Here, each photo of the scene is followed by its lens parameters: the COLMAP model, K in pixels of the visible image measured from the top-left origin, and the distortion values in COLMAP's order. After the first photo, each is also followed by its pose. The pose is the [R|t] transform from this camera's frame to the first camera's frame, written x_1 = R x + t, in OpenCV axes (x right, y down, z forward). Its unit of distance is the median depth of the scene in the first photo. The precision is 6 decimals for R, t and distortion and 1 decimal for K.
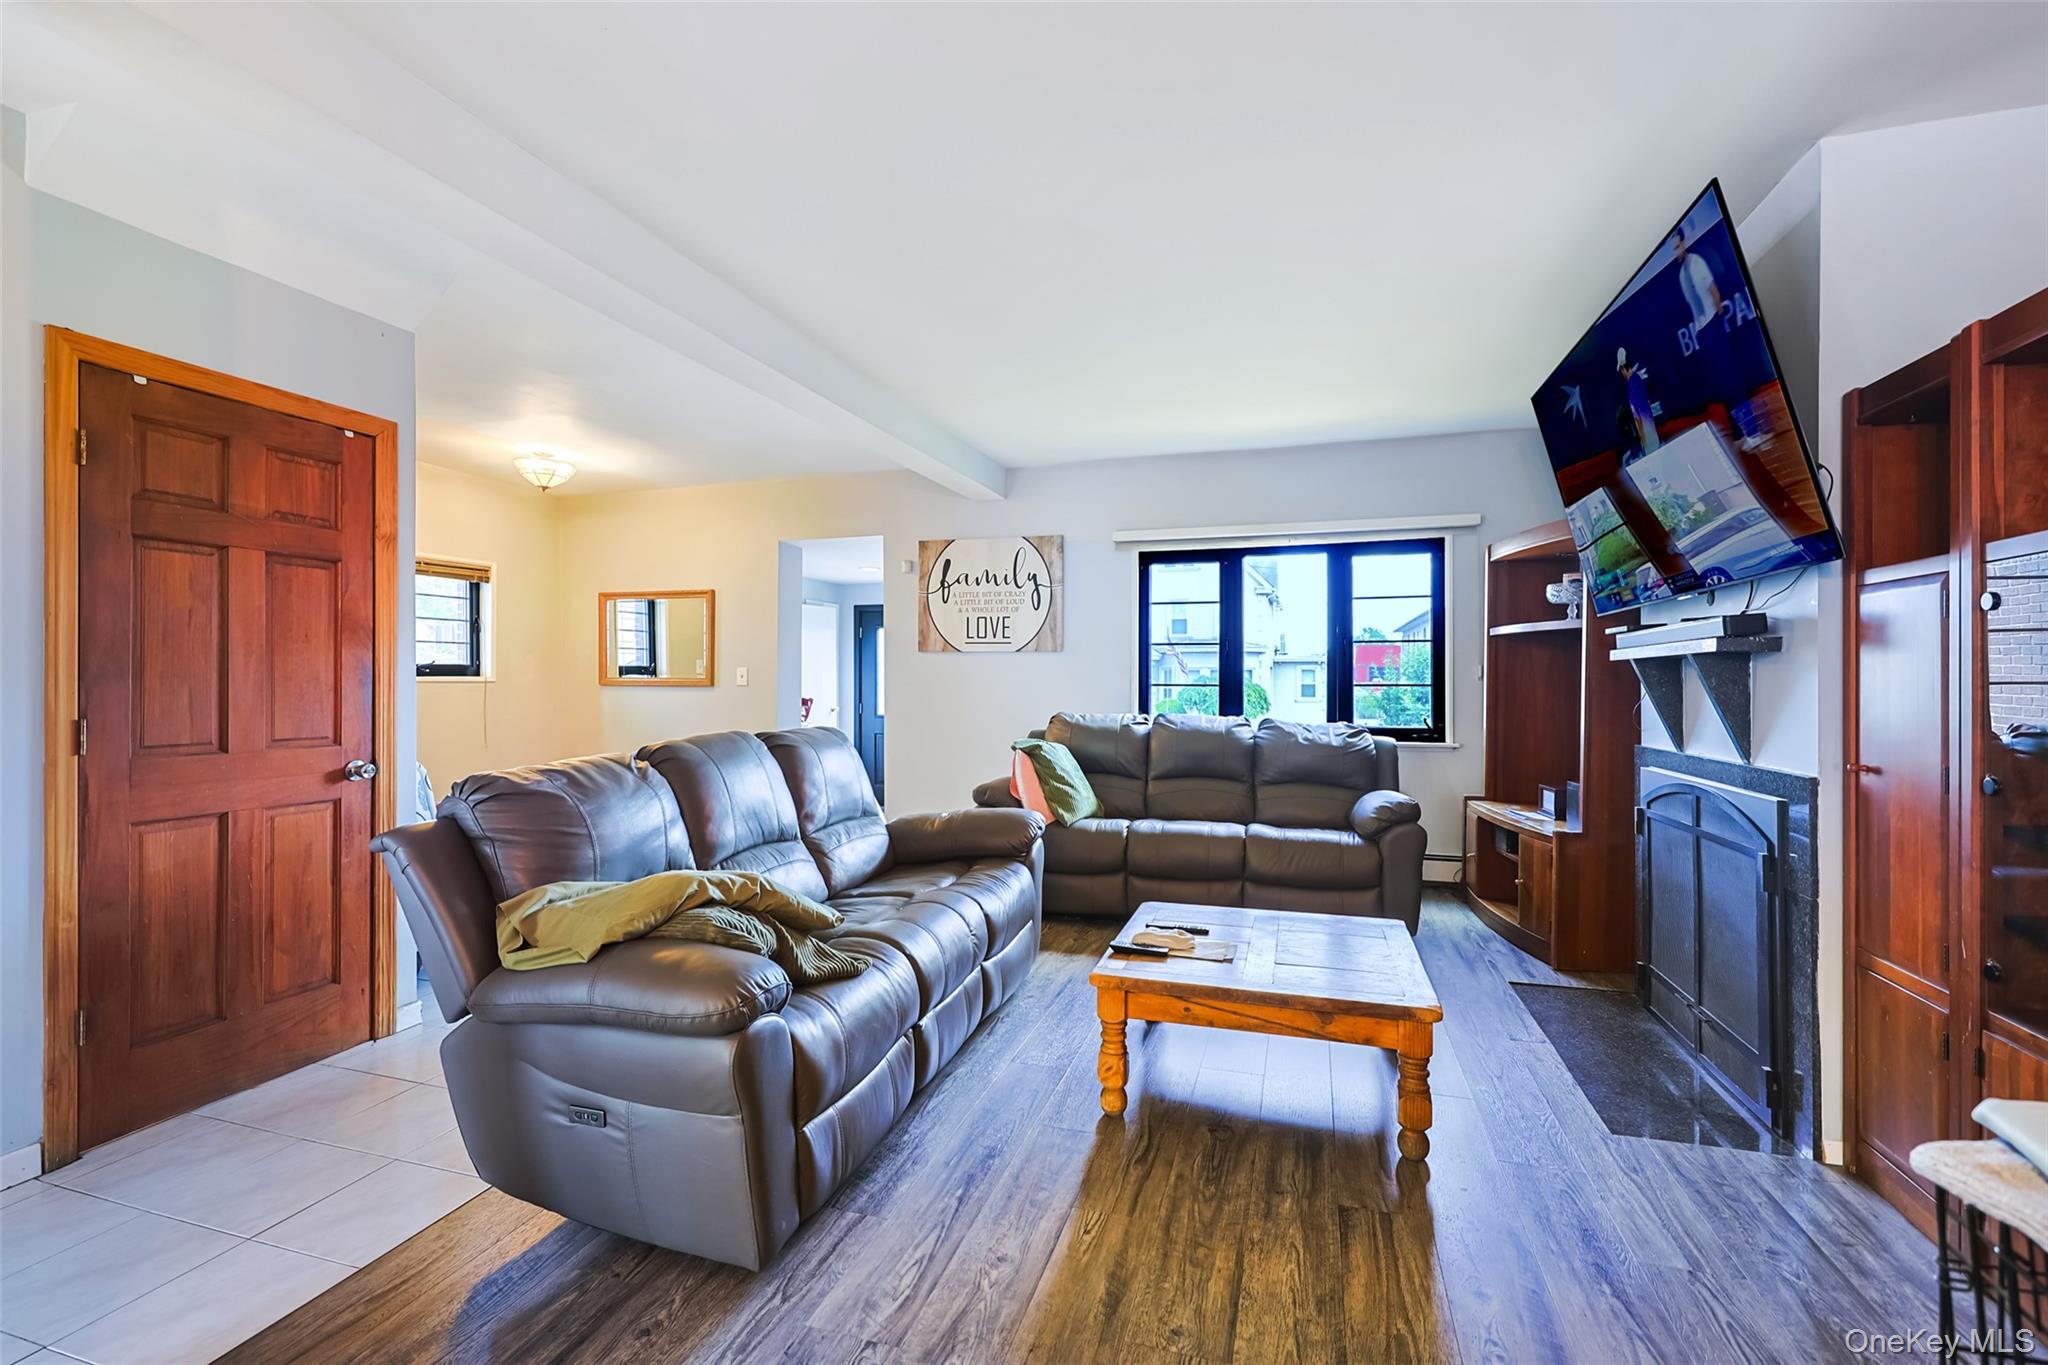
lens RADIAL K [[888.4, 0, 1021.7], [0, 888.4, 674.6], [0, 0, 1]] dist [-0.000280, -0.000147]
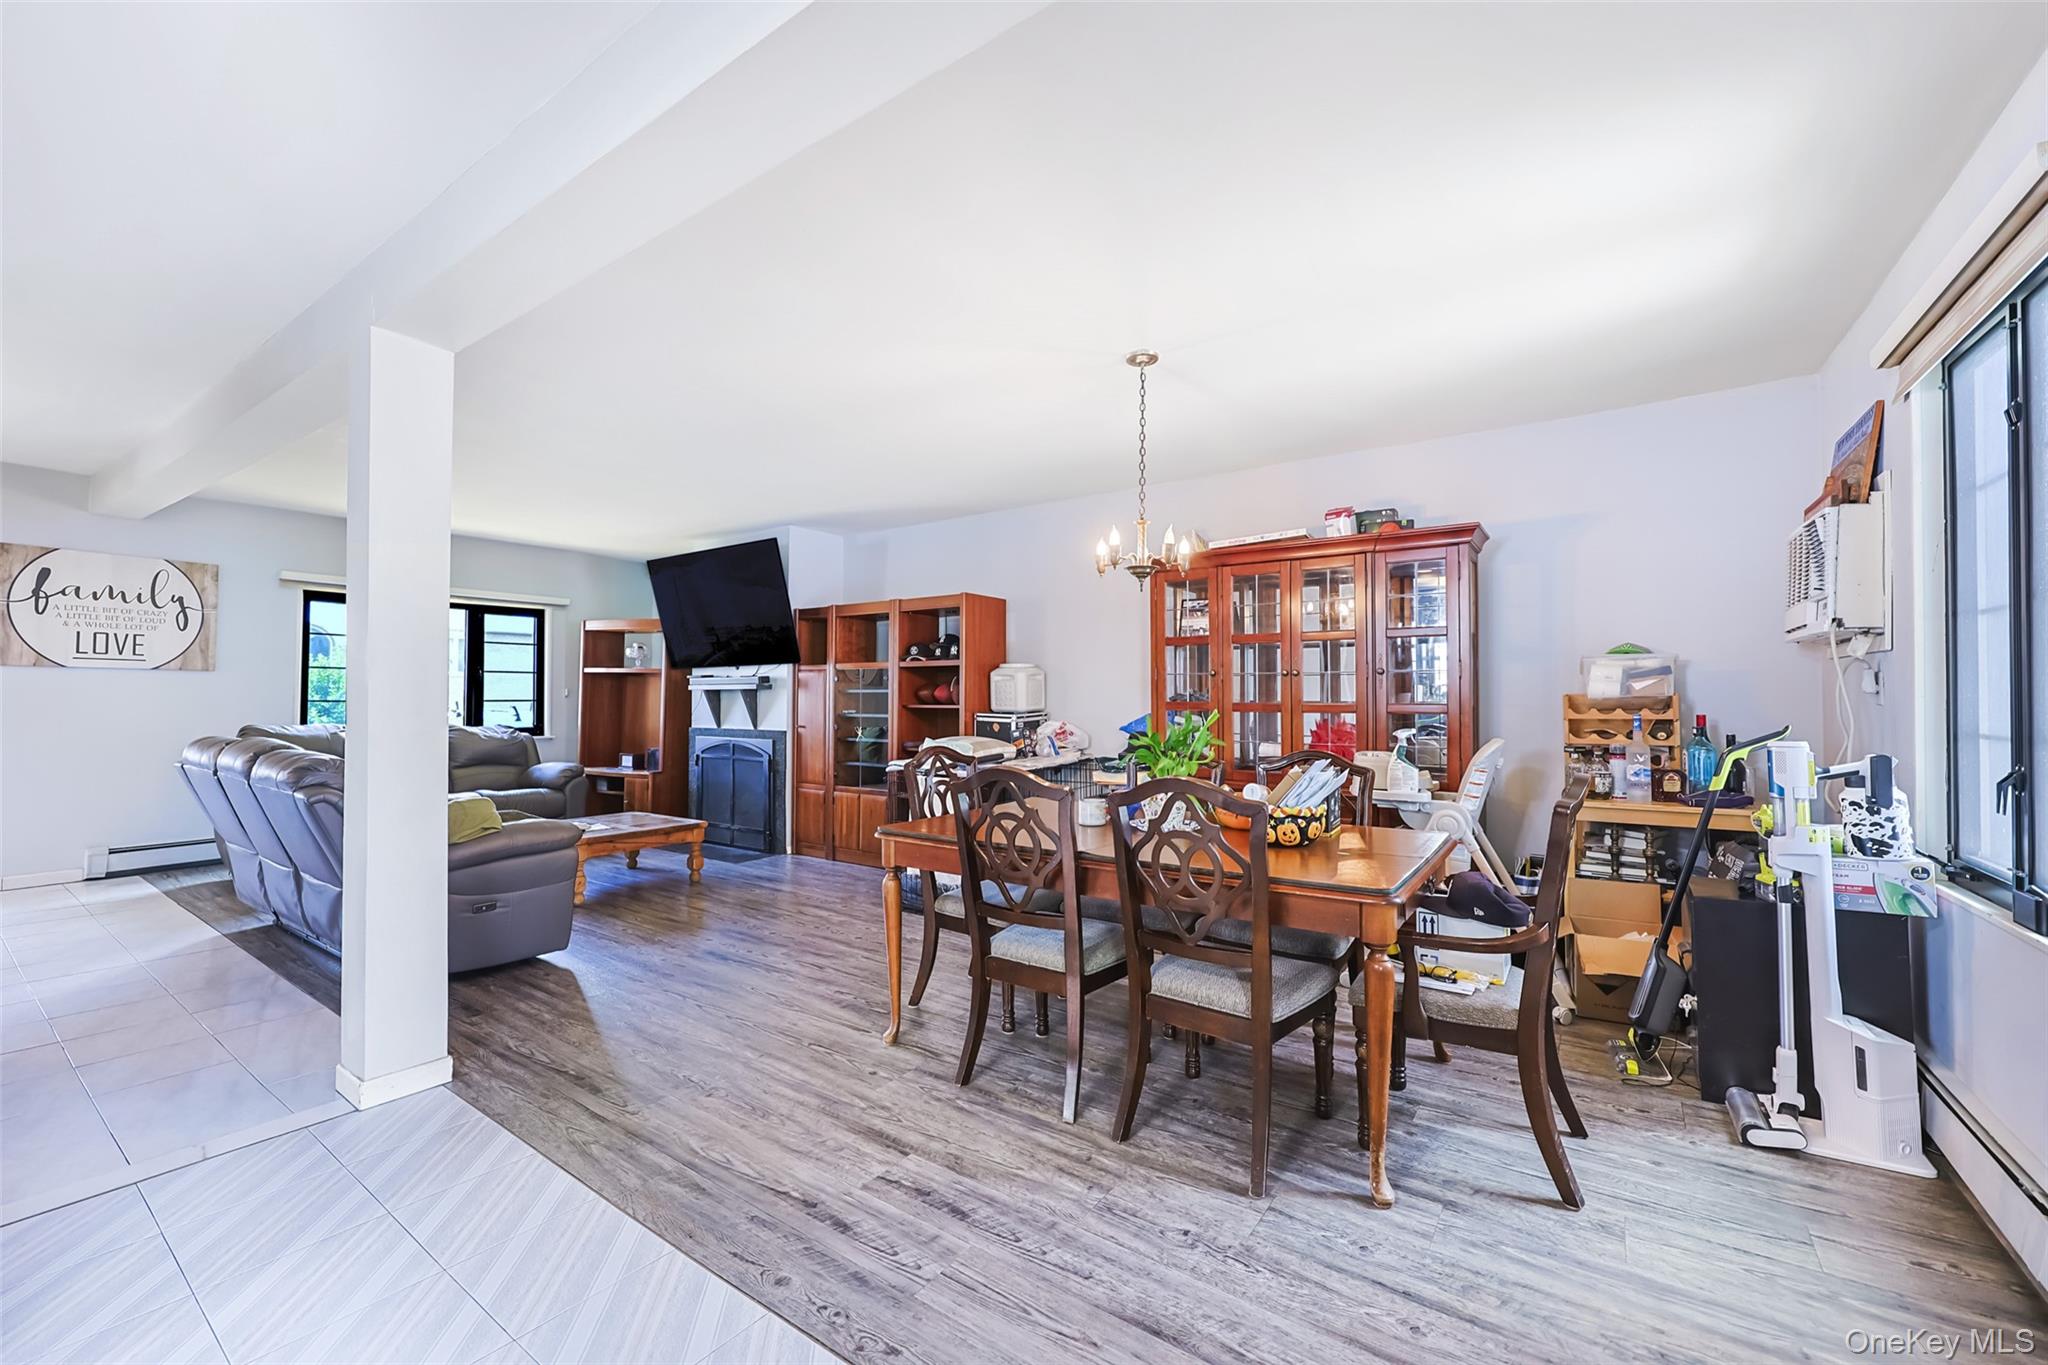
lens RADIAL K [[827.0, 0, 1020.3], [0, 827.0, 684.2], [0, 0, 1]] dist [-0.000059, 0.000003]
pose [[0.299823, 0.016205, 0.953857, -0.681881], [-0.010155, 0.999853, -0.013795, -0.006251], [-0.953941, -0.005550, 0.299944, -0.272869]]
